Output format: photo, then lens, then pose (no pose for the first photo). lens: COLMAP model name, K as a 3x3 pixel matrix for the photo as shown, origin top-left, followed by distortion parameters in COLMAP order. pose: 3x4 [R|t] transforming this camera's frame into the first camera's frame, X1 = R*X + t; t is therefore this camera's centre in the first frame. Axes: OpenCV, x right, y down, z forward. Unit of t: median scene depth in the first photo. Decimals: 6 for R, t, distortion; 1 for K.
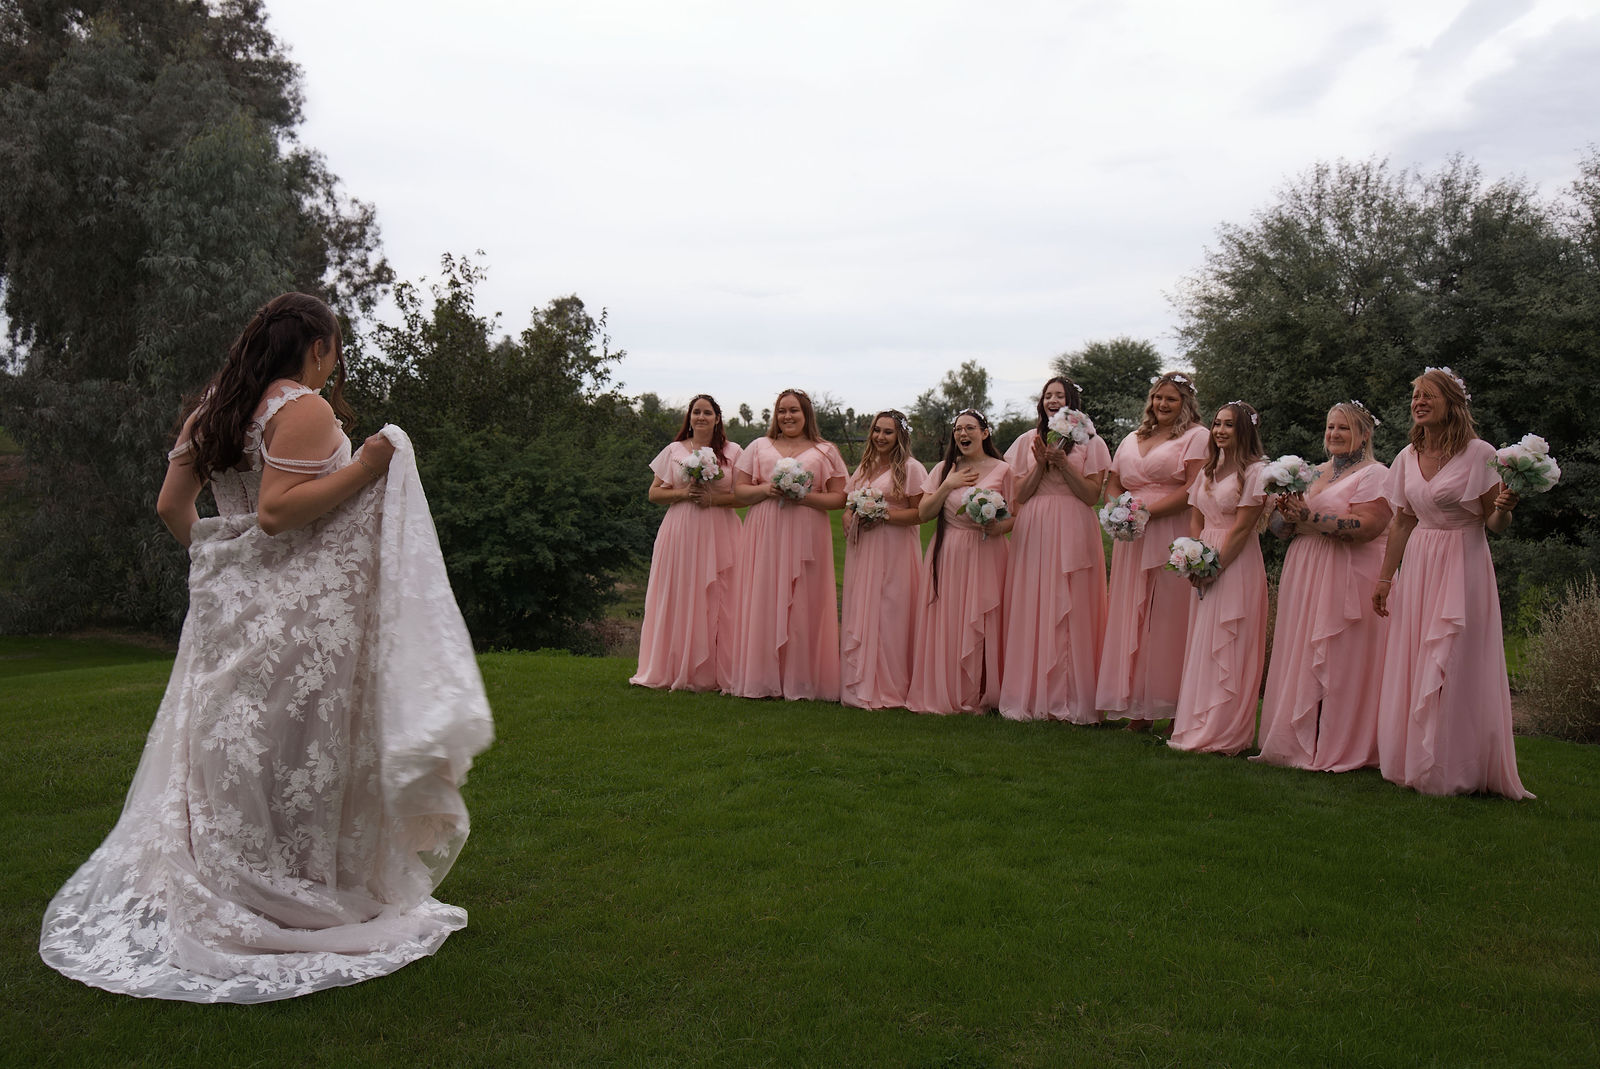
lens RADIAL K [[1534.9, 0, 805.2], [0, 1534.9, 523.3], [0, 0, 1]] dist [0.017864, 0.025877]
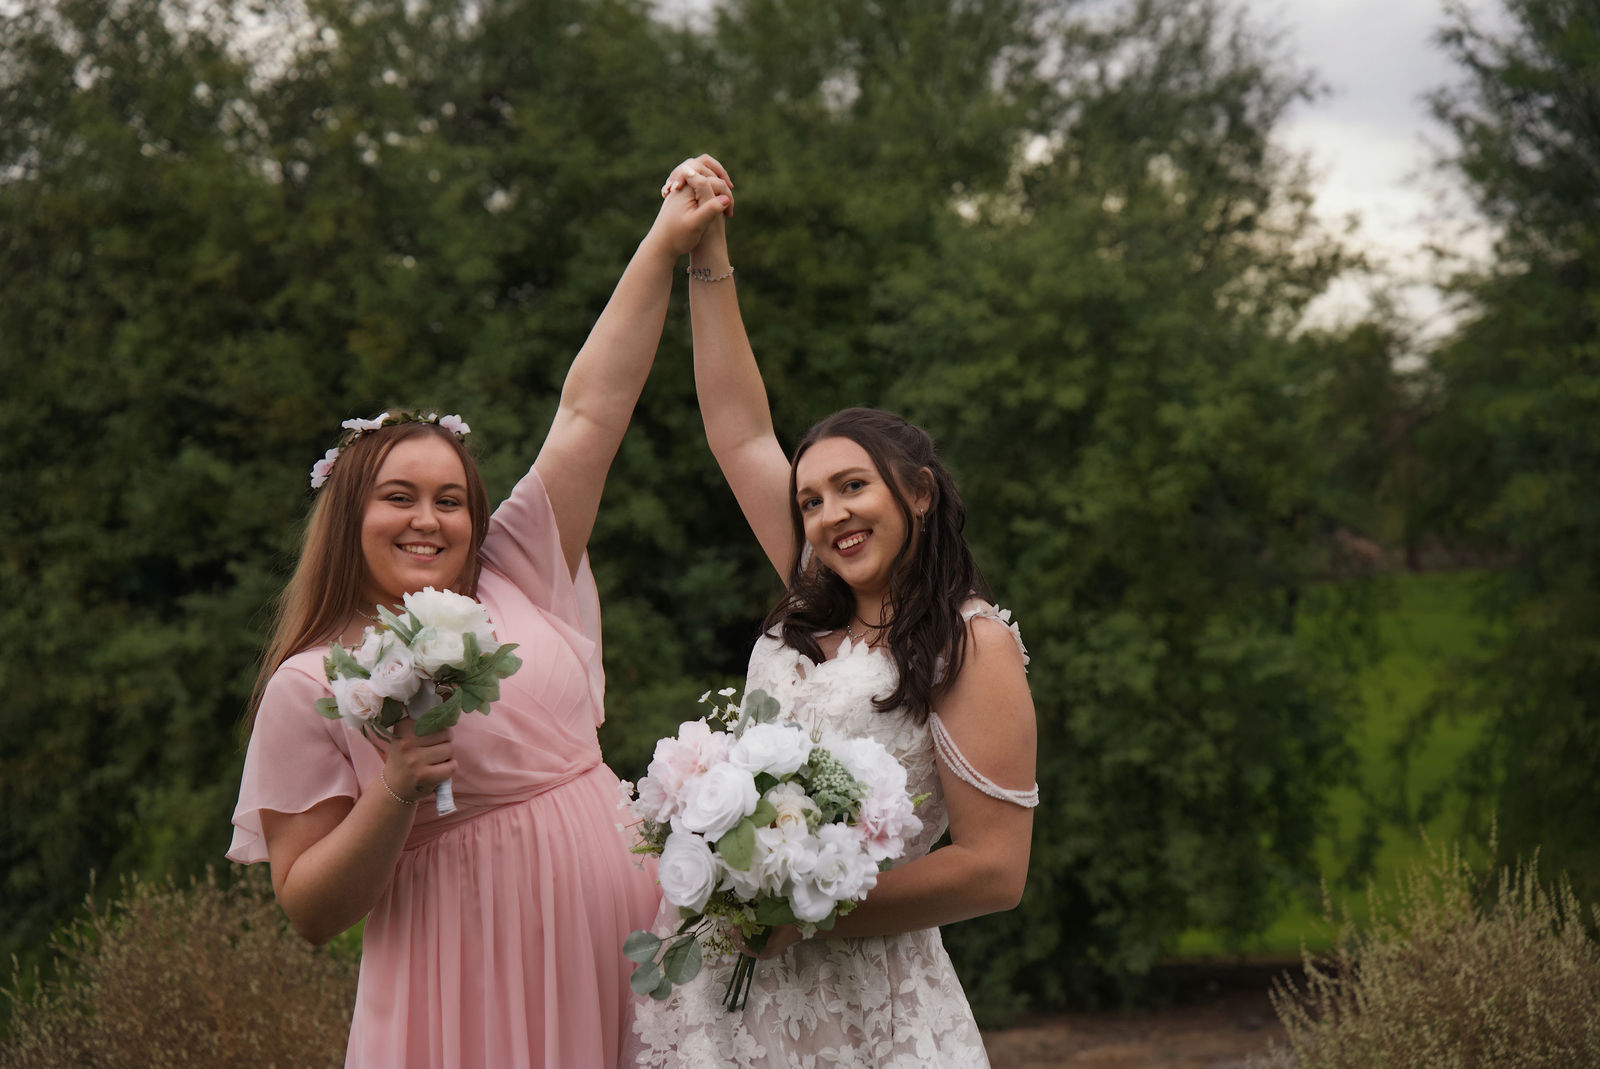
lens RADIAL K [[3168.9, 0, 807.2], [0, 3168.9, 534.6], [0, 0, 1]] dist [0.564195, 0.282900]
pose [[0.843697, -0.052019, 0.534293, -0.012440], [0.071187, 0.997345, -0.015309, -0.014546], [-0.532078, 0.050951, 0.845161, 0.160184]]
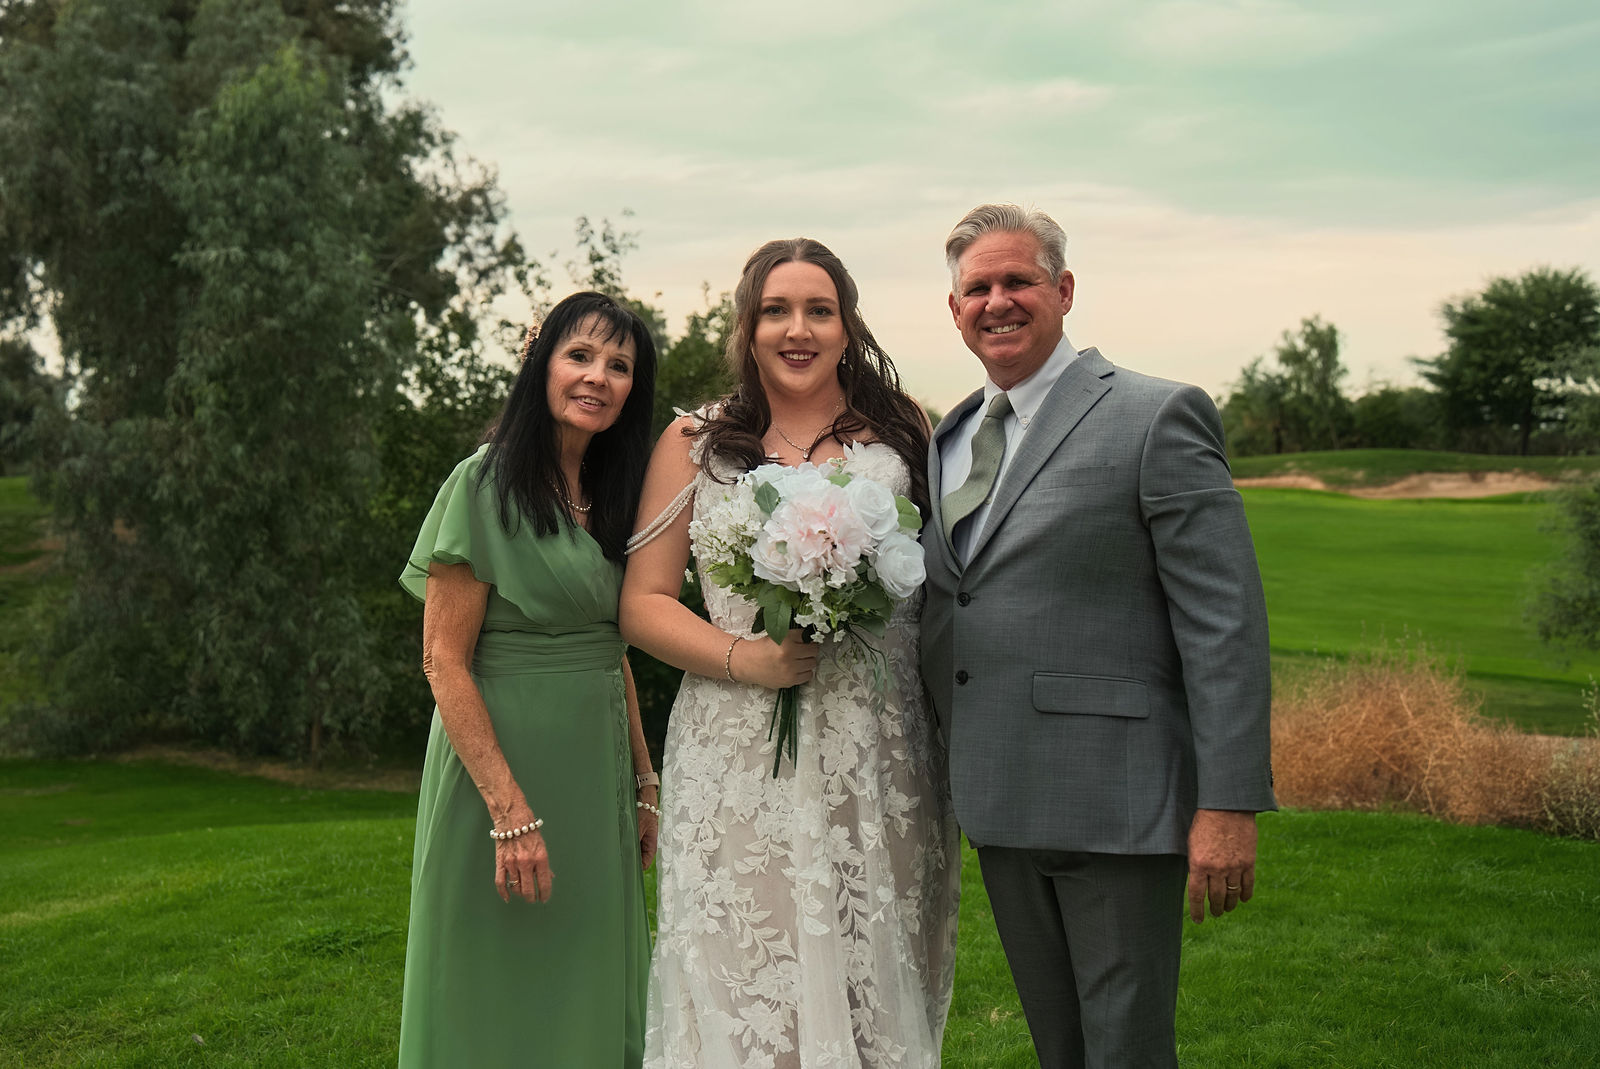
lens RADIAL K [[1983.6, 0, 747.1], [0, 1983.6, 509.4], [0, 0, 1]] dist [0.022371, 0.418611]
pose [[0.983836, -0.051280, -0.171573, 0.000566], [0.047614, 0.998542, -0.025413, -0.008426], [0.172626, 0.016833, 0.984844, 0.087301]]
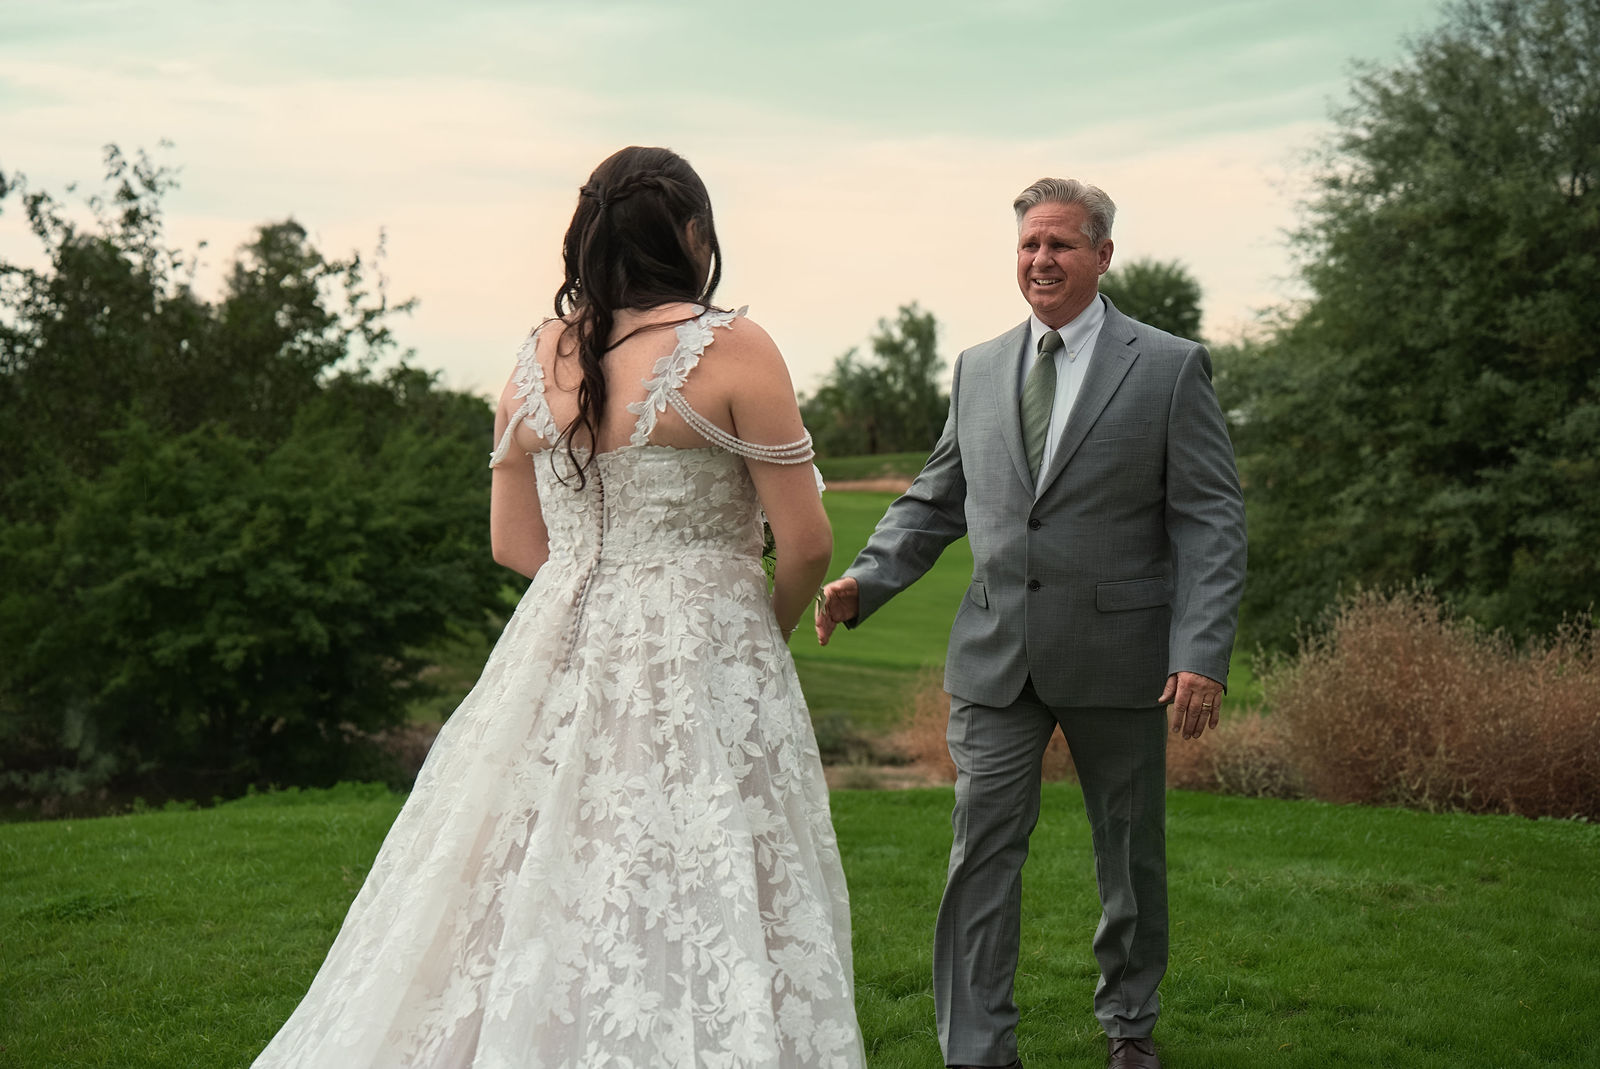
lens RADIAL K [[2315.1, 0, 803.0], [0, 2315.1, 539.1], [0, 0, 1]] dist [0.300209, 0.045730]
pose [[0.997153, -0.042774, 0.062101, -0.027043], [0.043180, 0.999054, -0.005212, -0.001806], [-0.061819, 0.007878, 0.998056, 0.036958]]
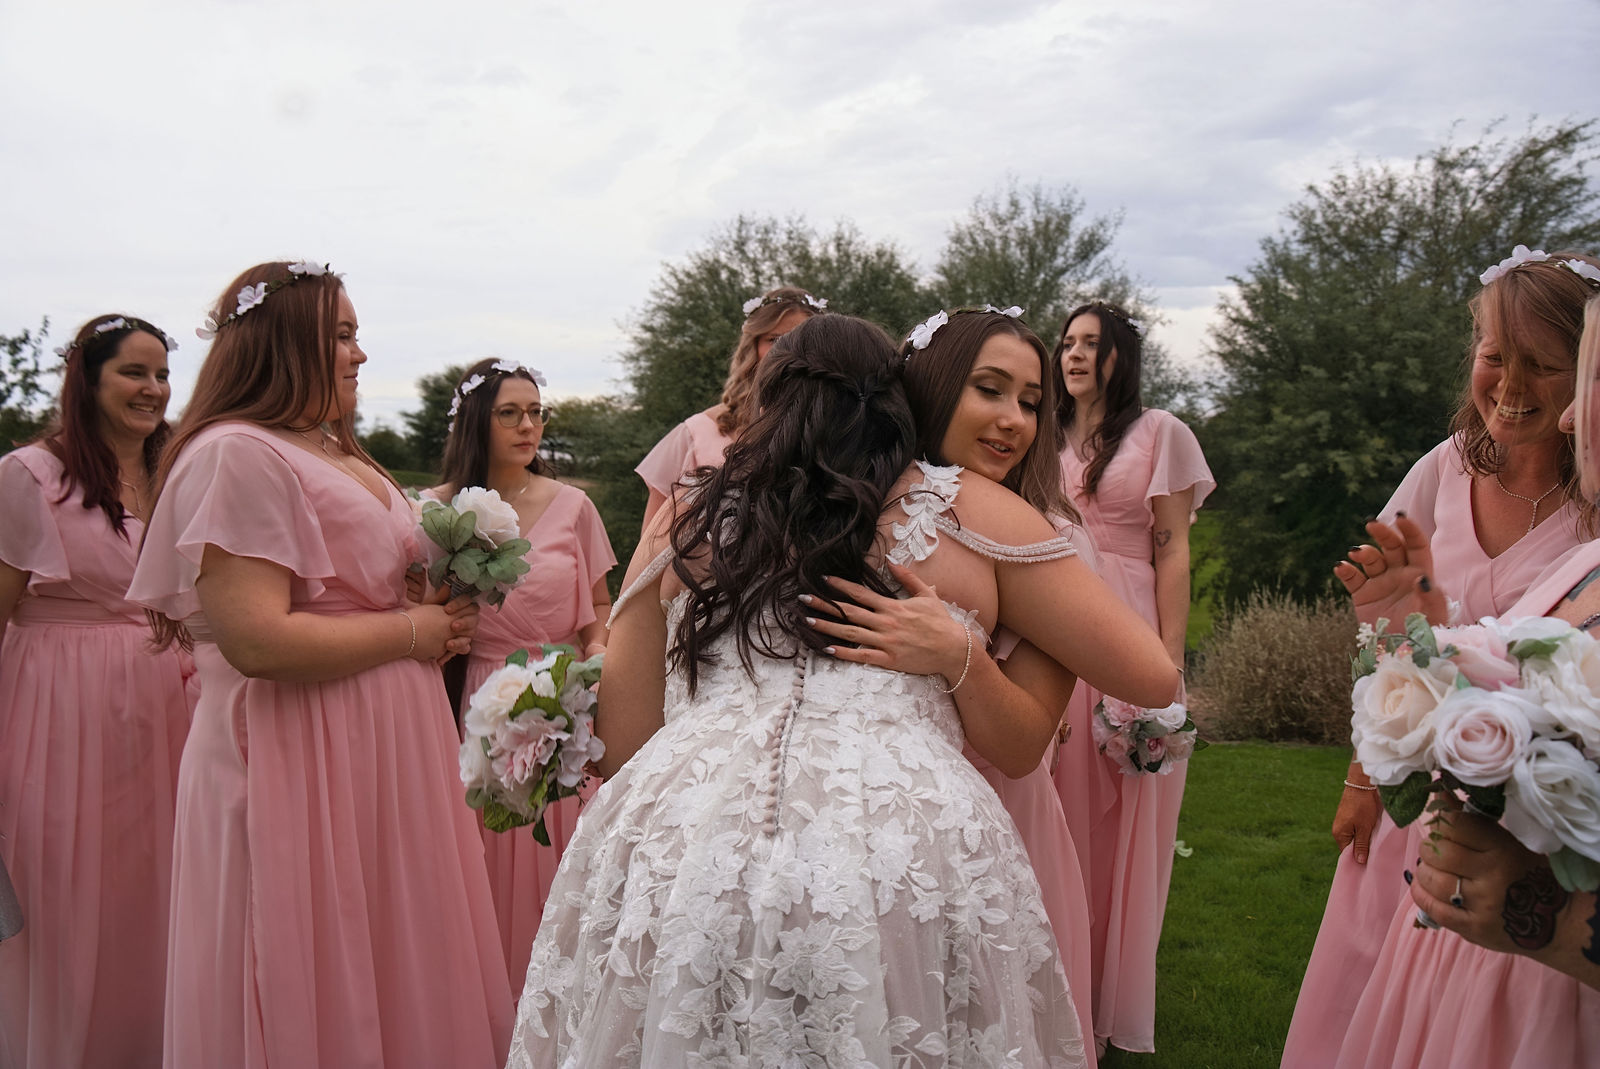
lens RADIAL K [[1280.7, 0, 805.8], [0, 1280.7, 534.6], [0, 0, 1]] dist [-0.105426, 0.073175]
pose [[0.890066, -0.034685, 0.454510, -0.072444], [0.028478, 0.999384, 0.020497, -0.011897], [-0.454941, -0.005300, 0.890506, 0.131118]]
